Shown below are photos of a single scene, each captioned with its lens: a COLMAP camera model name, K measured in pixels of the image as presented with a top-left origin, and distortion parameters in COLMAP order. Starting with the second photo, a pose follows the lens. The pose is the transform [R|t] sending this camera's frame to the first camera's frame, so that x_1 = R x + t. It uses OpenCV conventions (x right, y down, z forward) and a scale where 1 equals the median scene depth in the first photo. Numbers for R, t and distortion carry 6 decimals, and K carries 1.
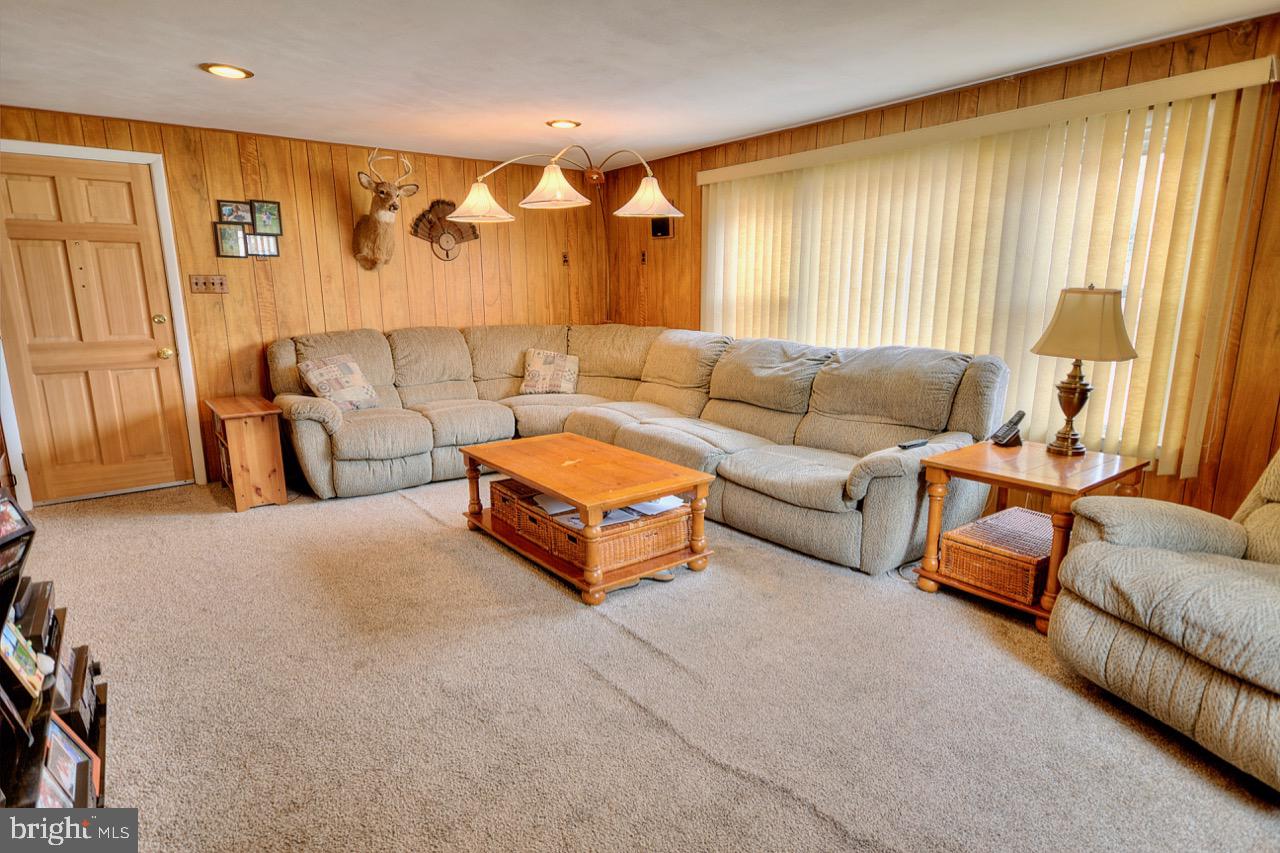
lens RADIAL K [[686.1, 0, 637.1], [0, 686.1, 426.1], [0, 0, 1]] dist [0.022944, 0.000536]
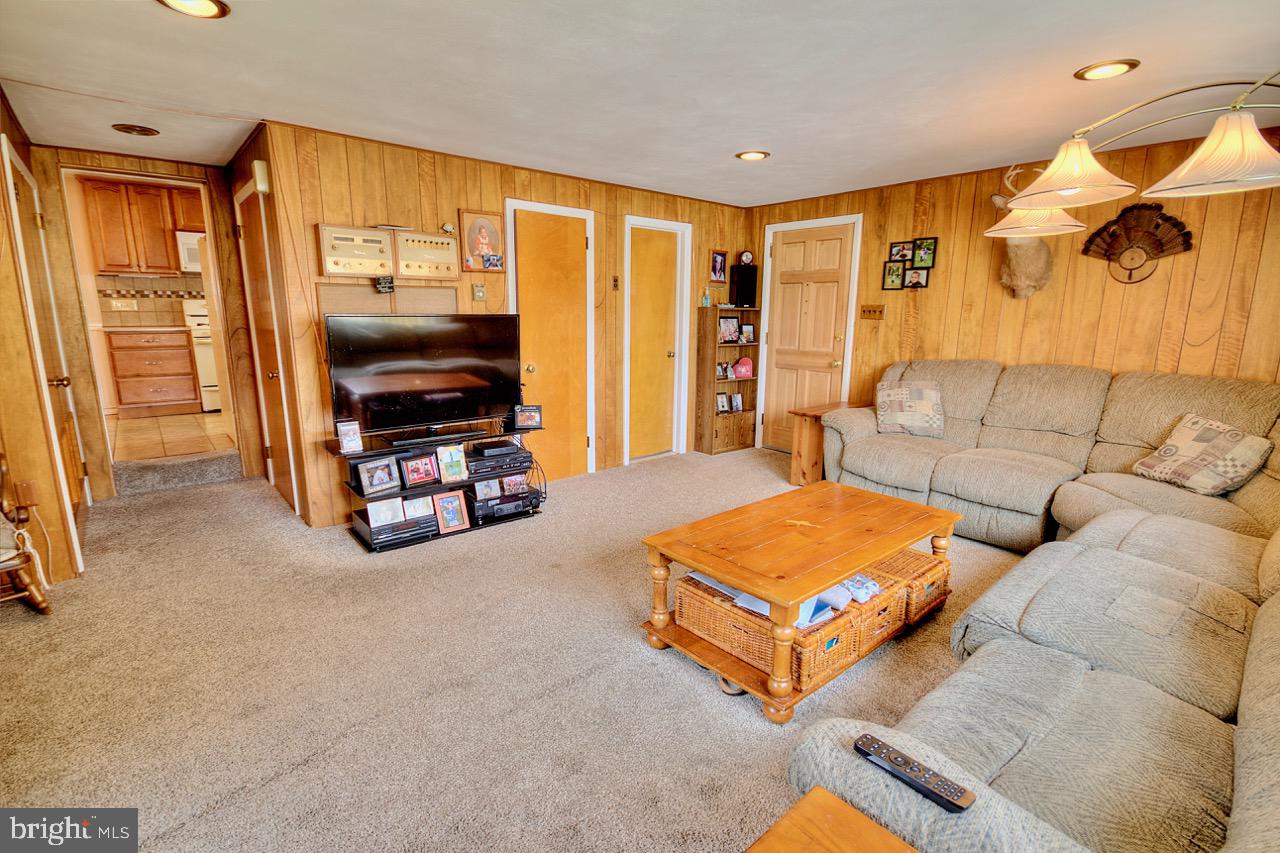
lens RADIAL K [[588.2, 0, 645.9], [0, 588.2, 429.1], [0, 0, 1]] dist [0.000341, -0.004039]
pose [[0.084498, 0.202181, -0.975696, 0.414045], [-0.207691, 0.961265, 0.181204, -0.108645], [0.974538, 0.187333, 0.123216, 0.507040]]
